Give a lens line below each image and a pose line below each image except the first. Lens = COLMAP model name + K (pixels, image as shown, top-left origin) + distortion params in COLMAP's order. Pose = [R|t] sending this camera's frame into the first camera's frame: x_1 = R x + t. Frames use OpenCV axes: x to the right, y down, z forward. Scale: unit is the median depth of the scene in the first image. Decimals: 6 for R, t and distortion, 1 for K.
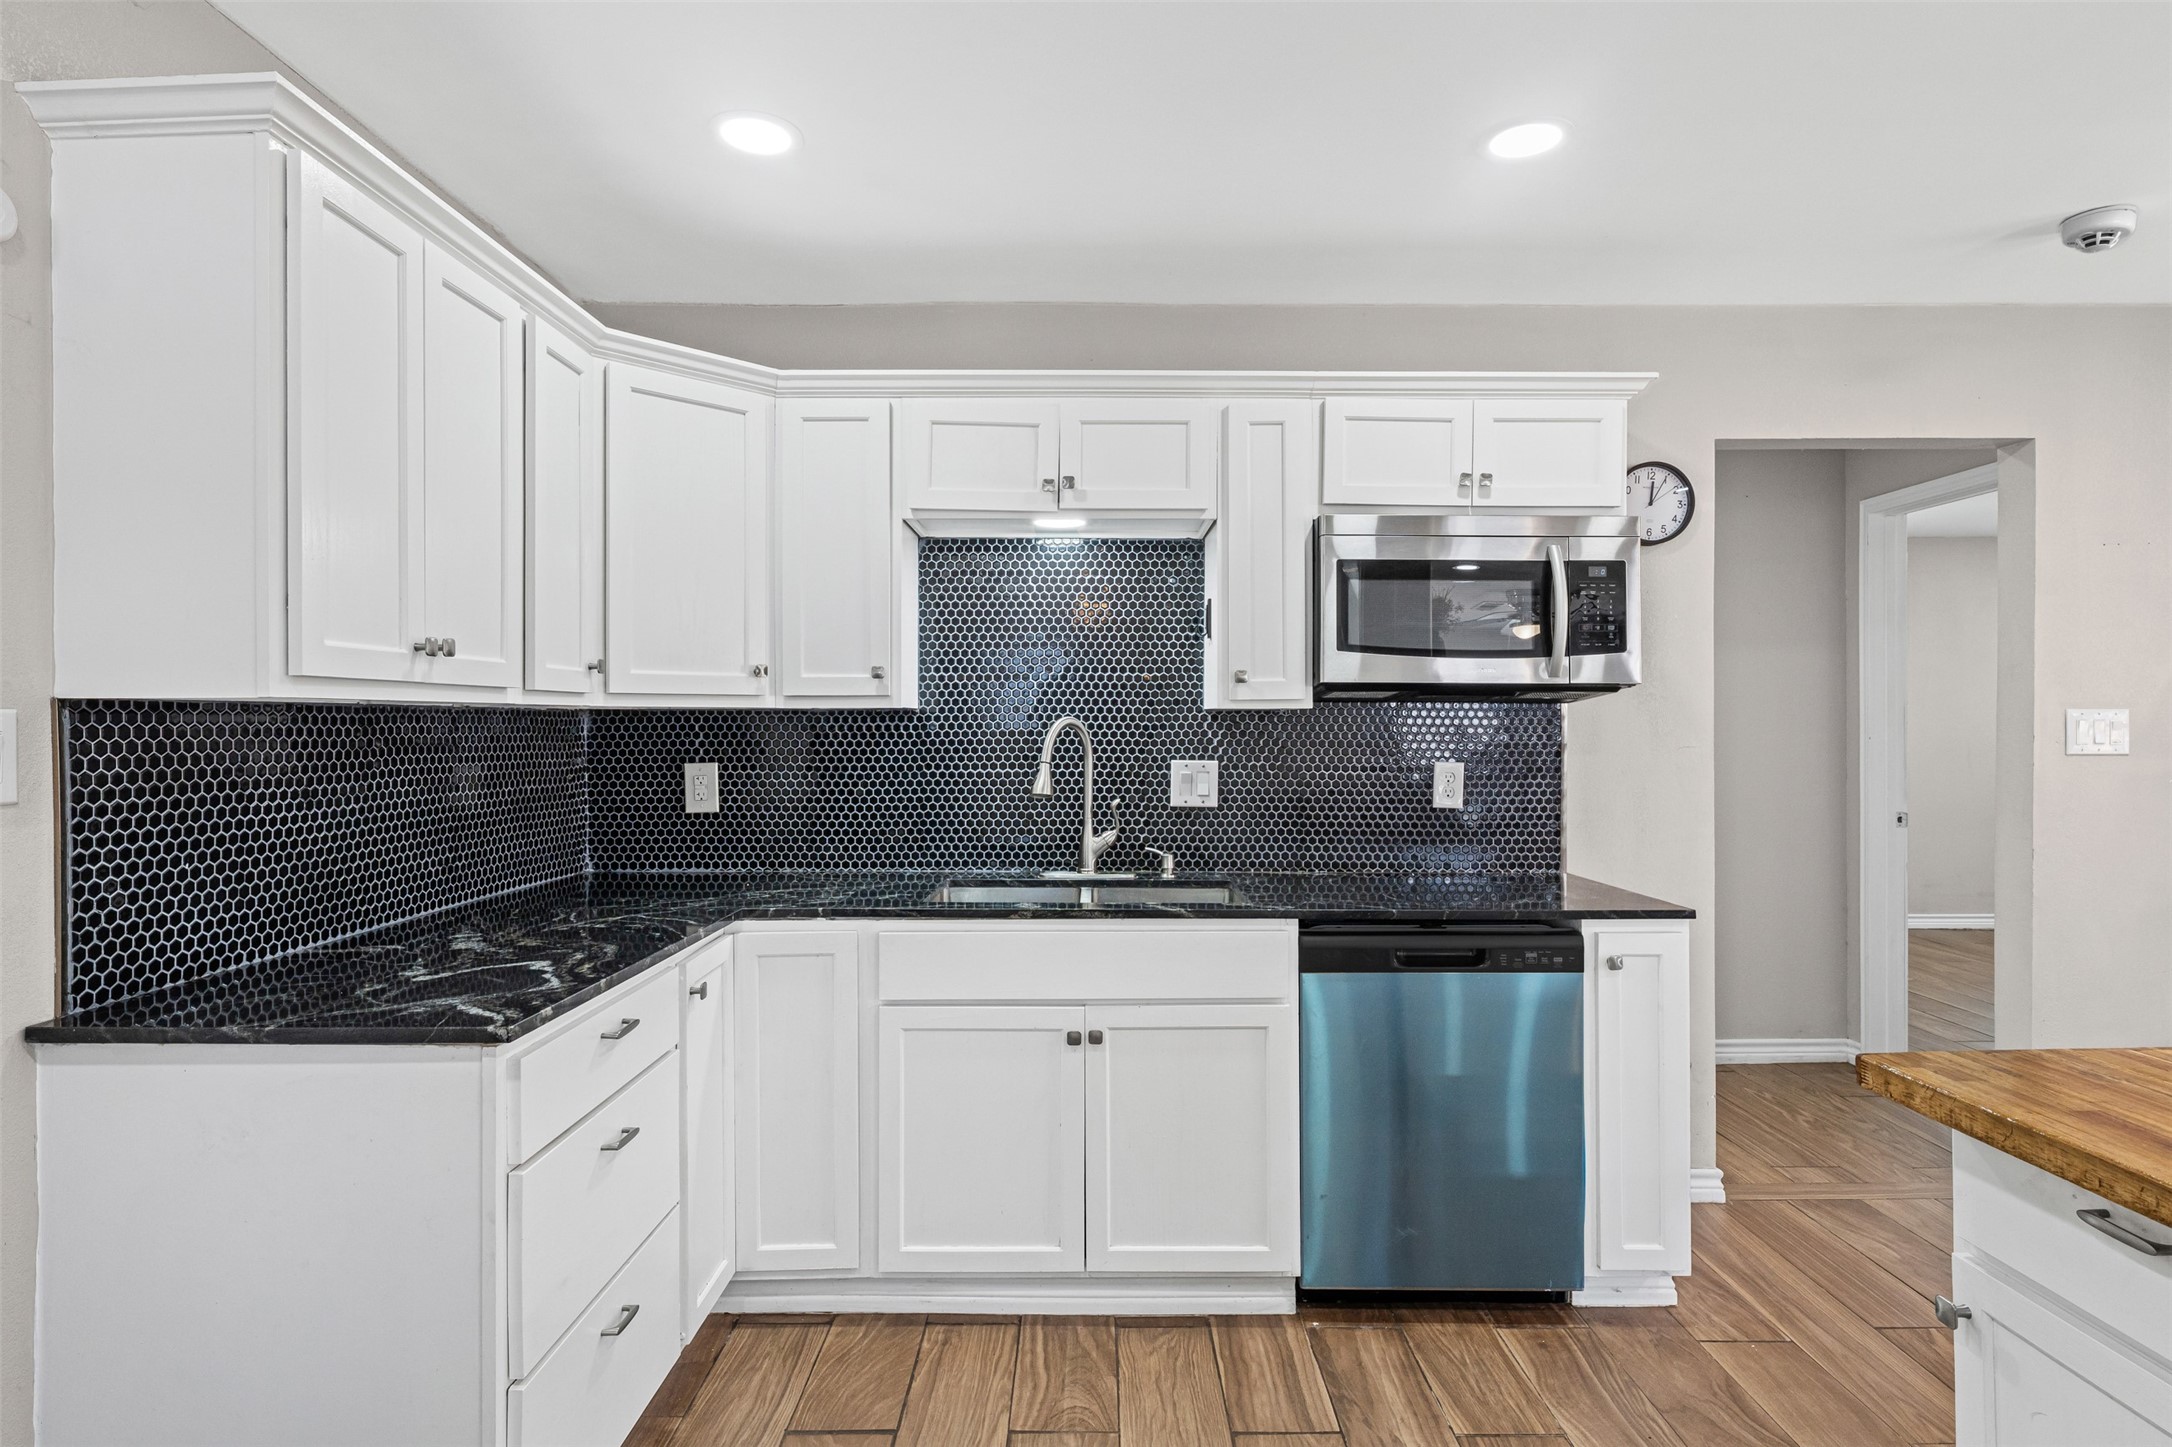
lens RADIAL K [[1137.1, 0, 1093.5], [0, 1137.1, 721.7], [0, 0, 1]] dist [0.005672, 0.000597]
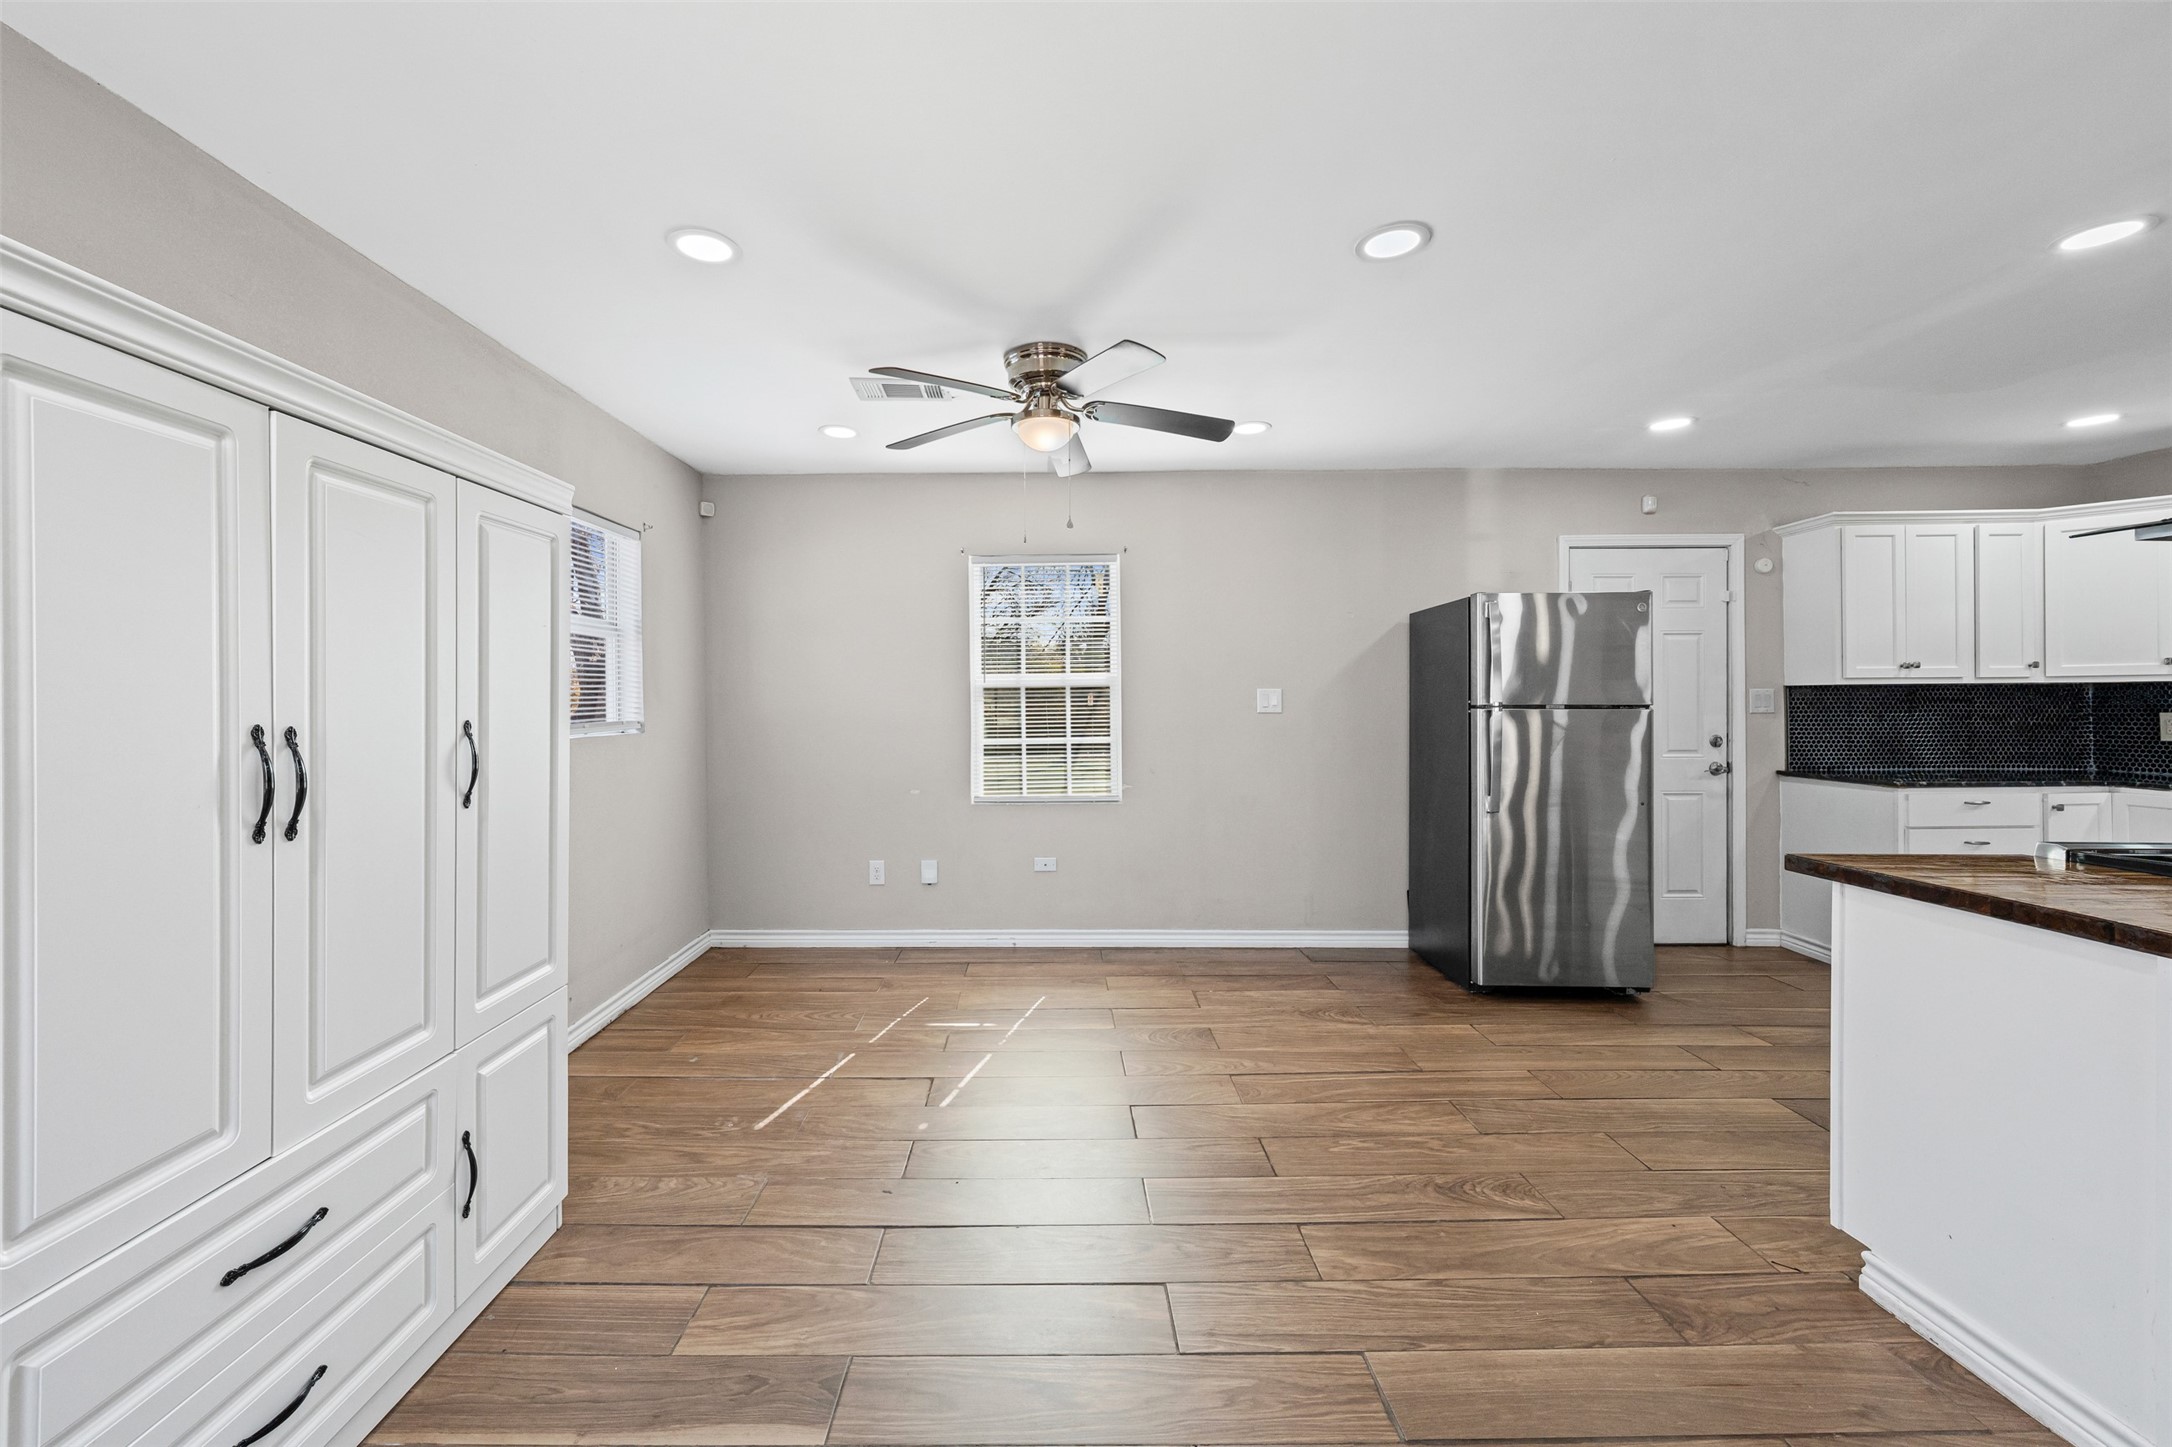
lens RADIAL K [[850.1, 0, 1049.6], [0, 850.1, 705.7], [0, 0, 1]] dist [0.000119, -0.000121]
pose [[-0.002956, 0.008574, -0.999959, 0.958133], [0.007718, 0.999934, 0.008551, 0.001683], [0.999966, -0.007692, -0.003022, -0.713606]]
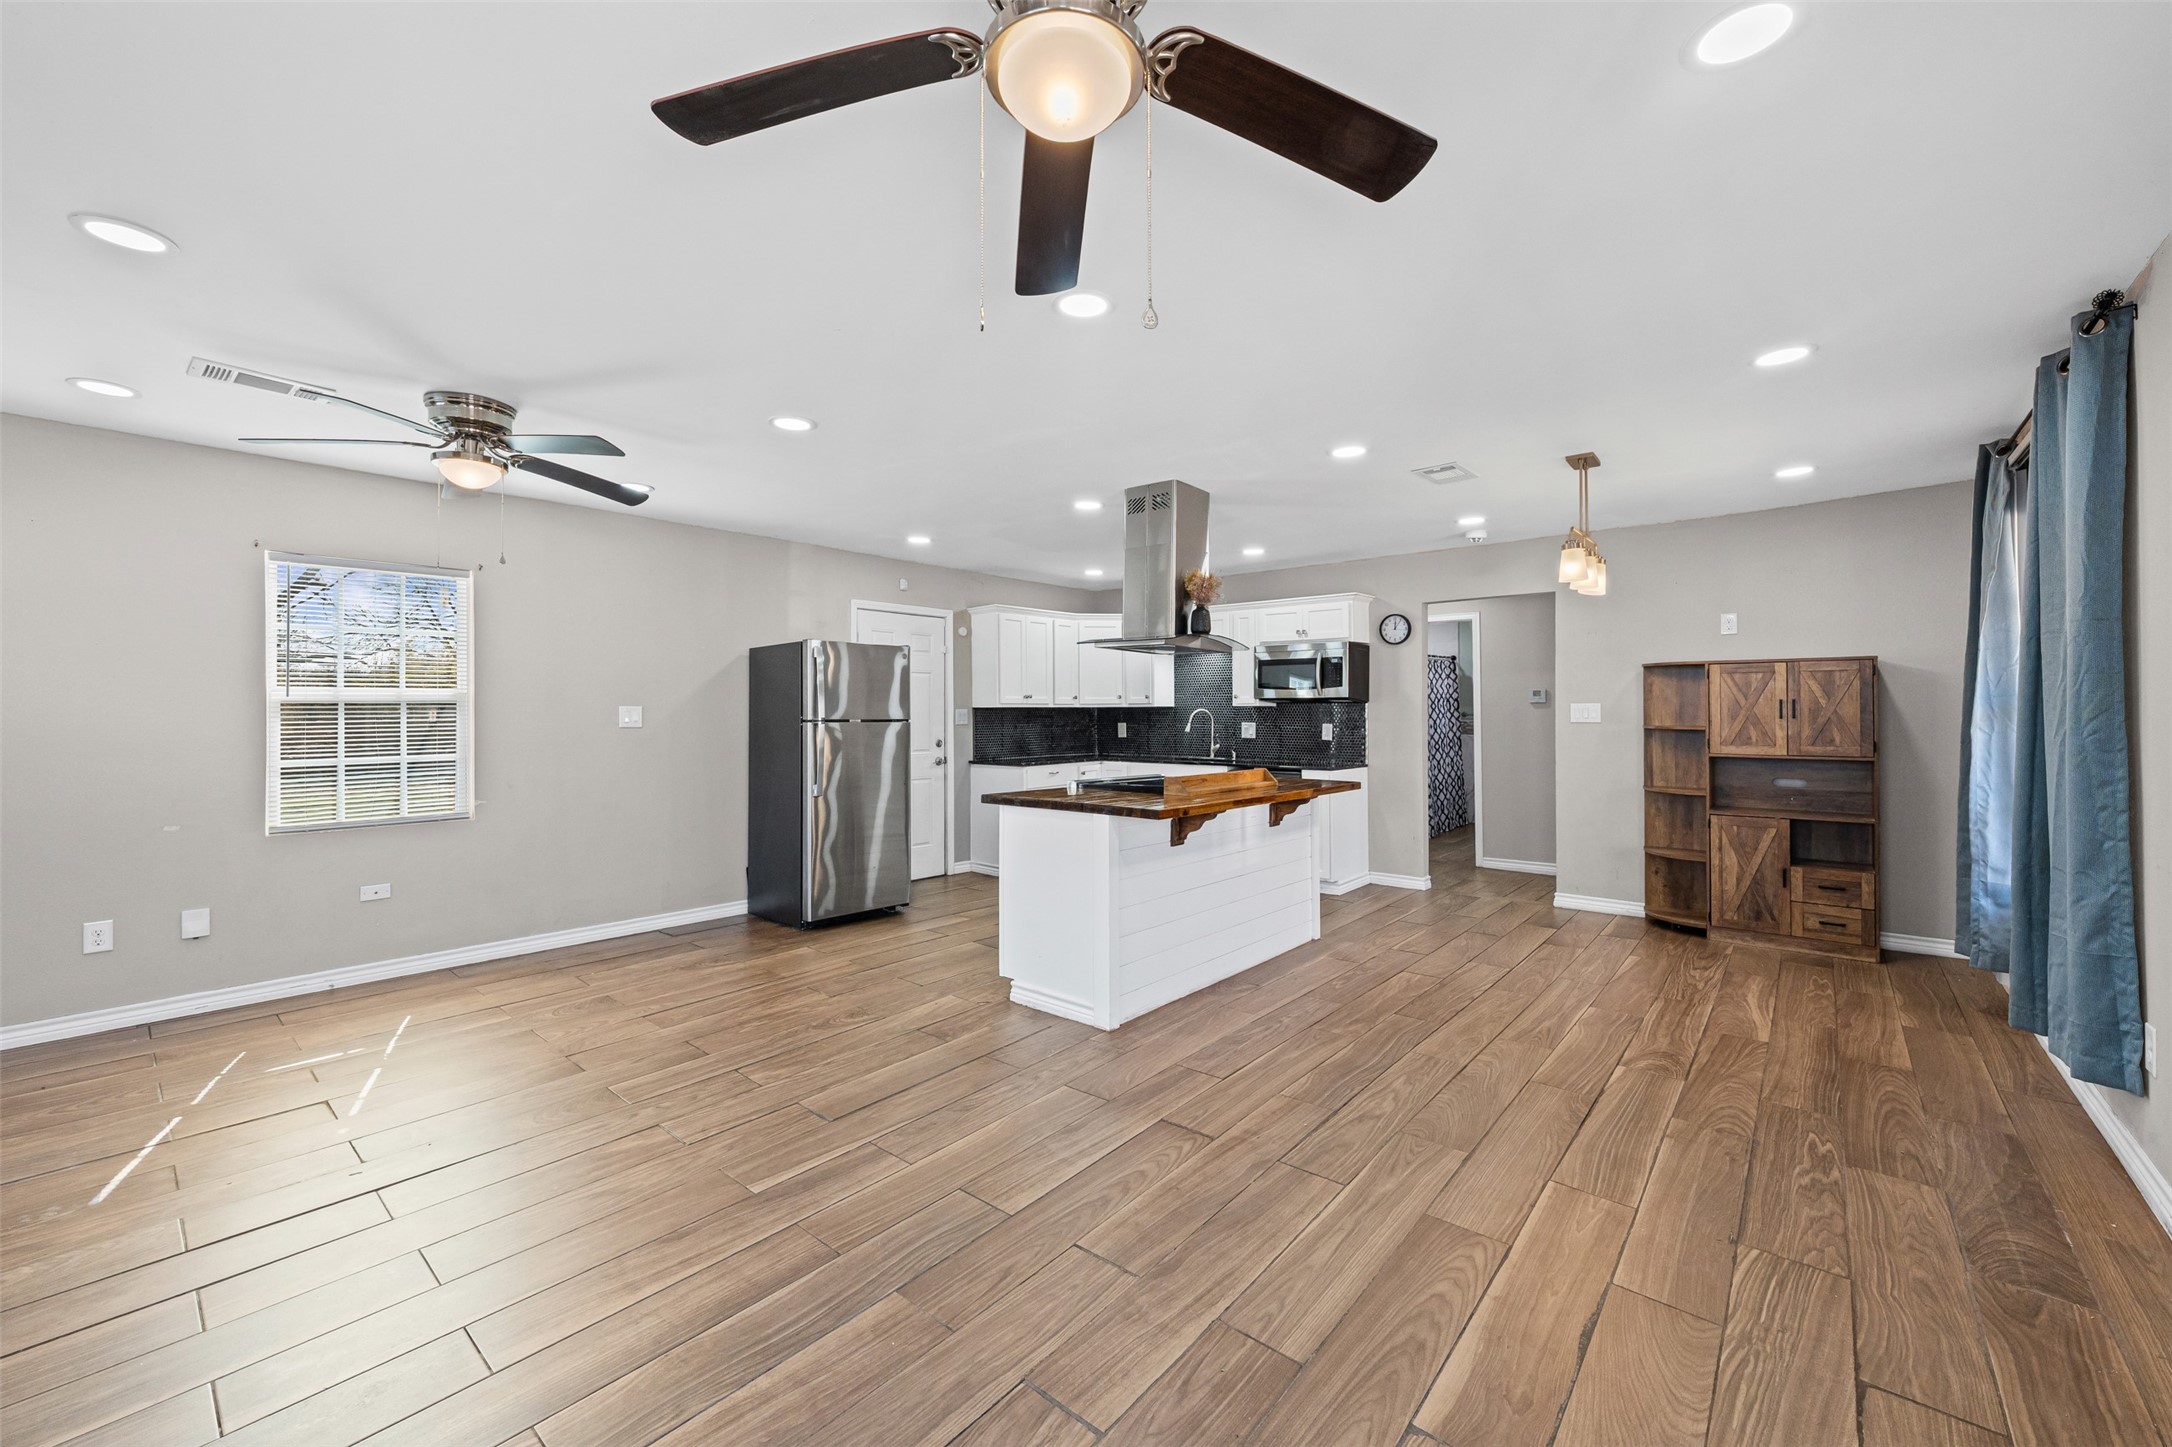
lens RADIAL K [[851.8, 0, 1091.3], [0, 851.8, 700.6], [0, 0, 1]] dist [-0.000220, -0.000075]
pose [[0.758136, -0.011277, -0.651999, 1.259020], [0.004244, 0.999915, -0.012359, 0.000742], [0.652082, 0.006603, 0.758120, -1.008494]]
